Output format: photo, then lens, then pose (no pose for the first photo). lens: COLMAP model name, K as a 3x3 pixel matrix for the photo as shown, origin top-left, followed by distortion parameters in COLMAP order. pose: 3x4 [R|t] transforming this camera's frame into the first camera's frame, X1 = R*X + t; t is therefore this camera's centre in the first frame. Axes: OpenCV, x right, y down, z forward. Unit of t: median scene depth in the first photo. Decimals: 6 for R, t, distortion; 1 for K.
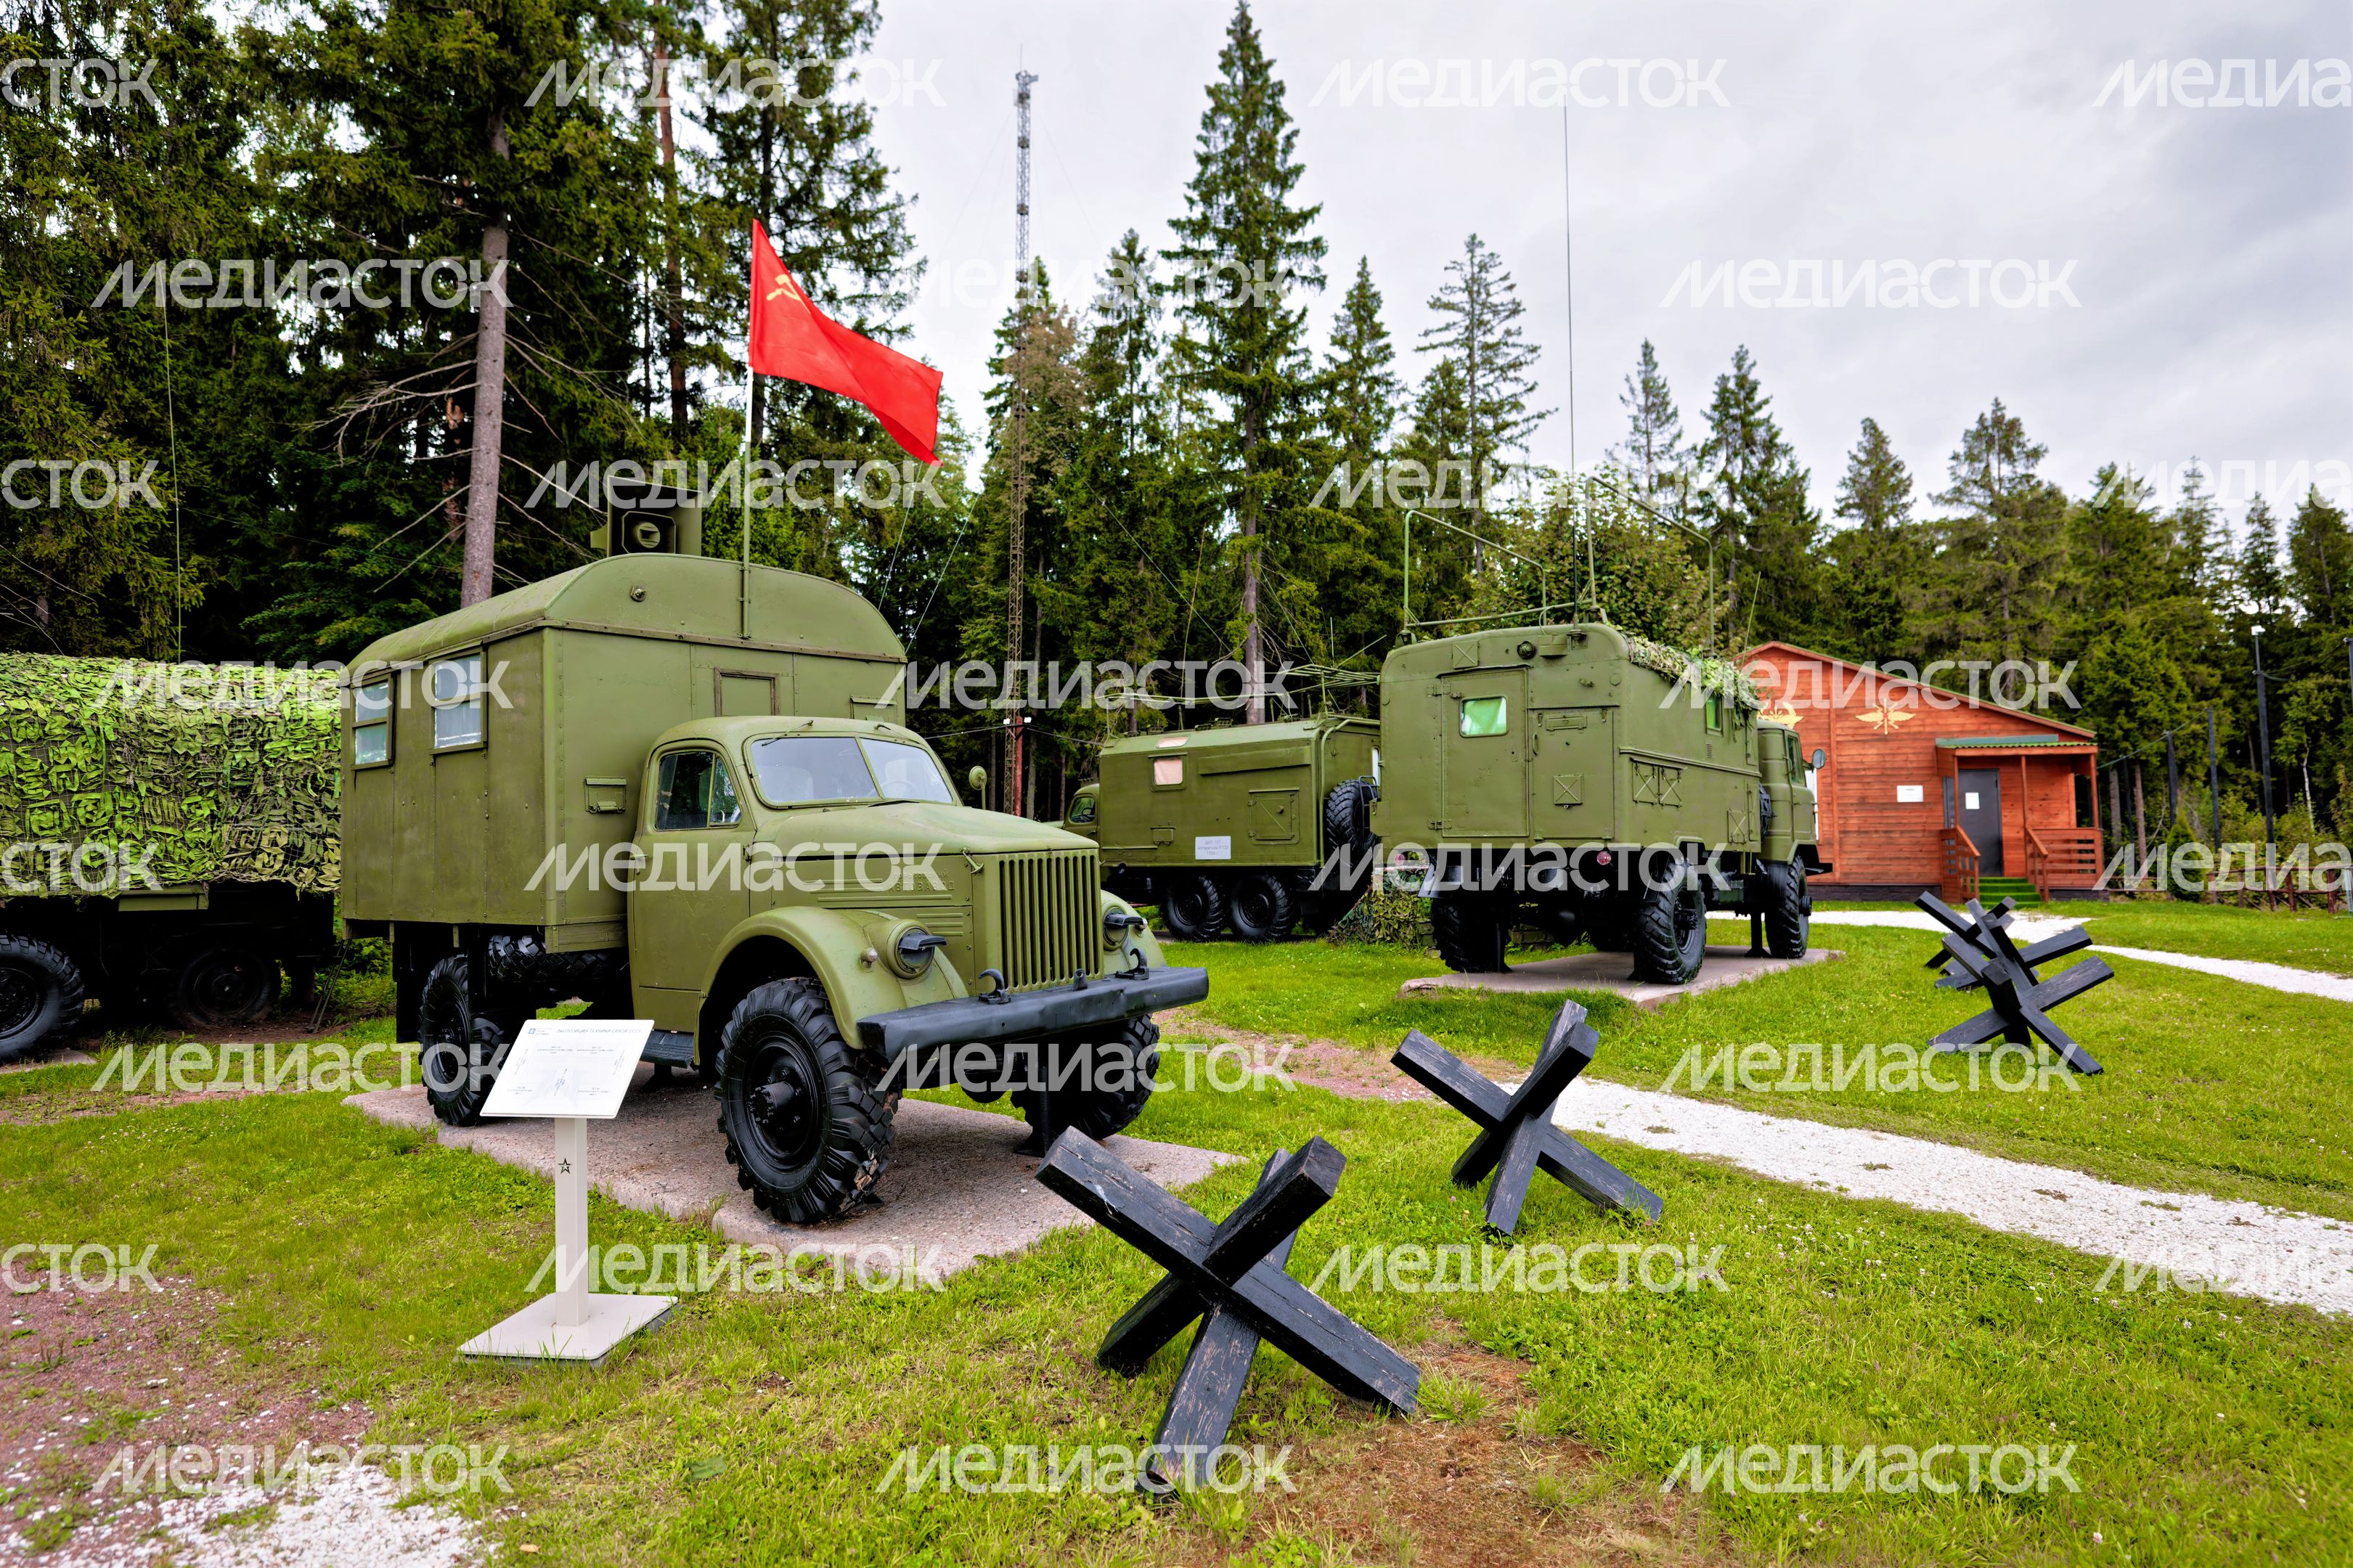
lens RADIAL K [[1310.8, 0, 1176.9], [0, 1310.8, 776.5], [0, 0, 1]] dist [0.005359, 0.001653]
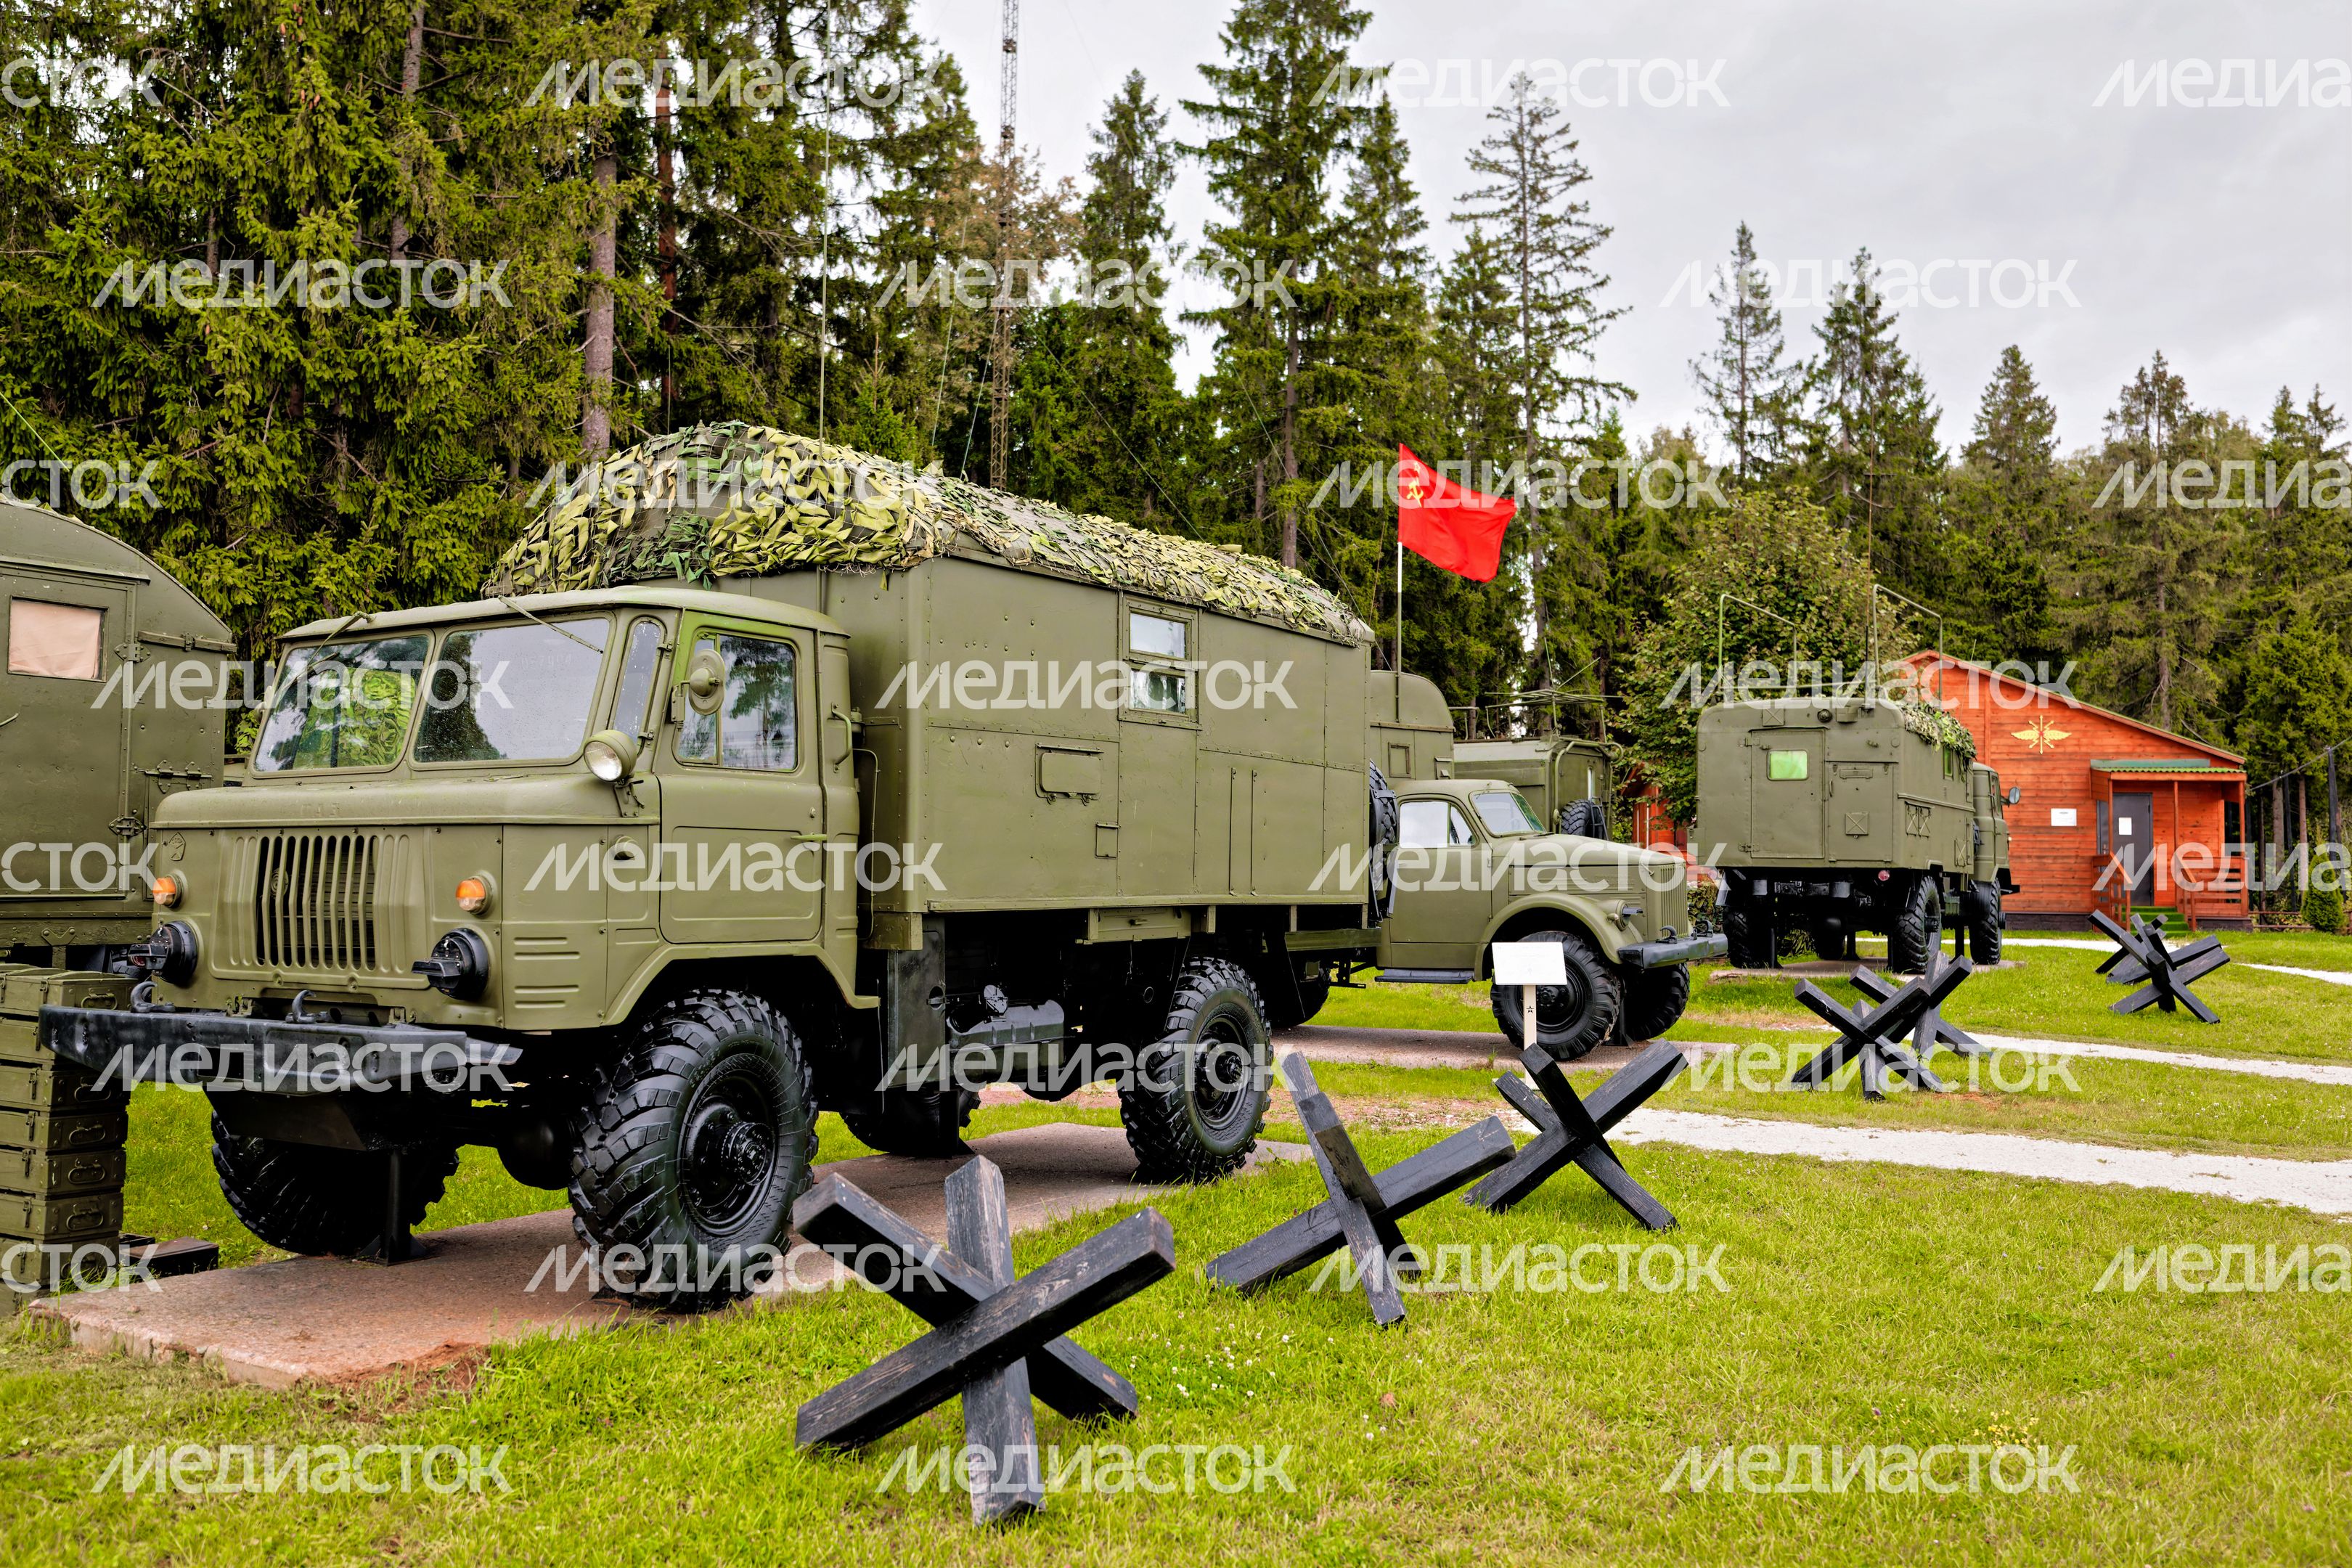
lens RADIAL K [[1978.6, 0, 1176.0], [0, 1978.6, 784.0], [0, 0, 1]] dist [-0.015586, -0.015330]
pose [[0.994459, 0.022091, 0.102775, -0.105804], [-0.023636, 0.999625, 0.013836, -0.007382], [-0.102430, -0.016189, 0.994608, -0.163290]]
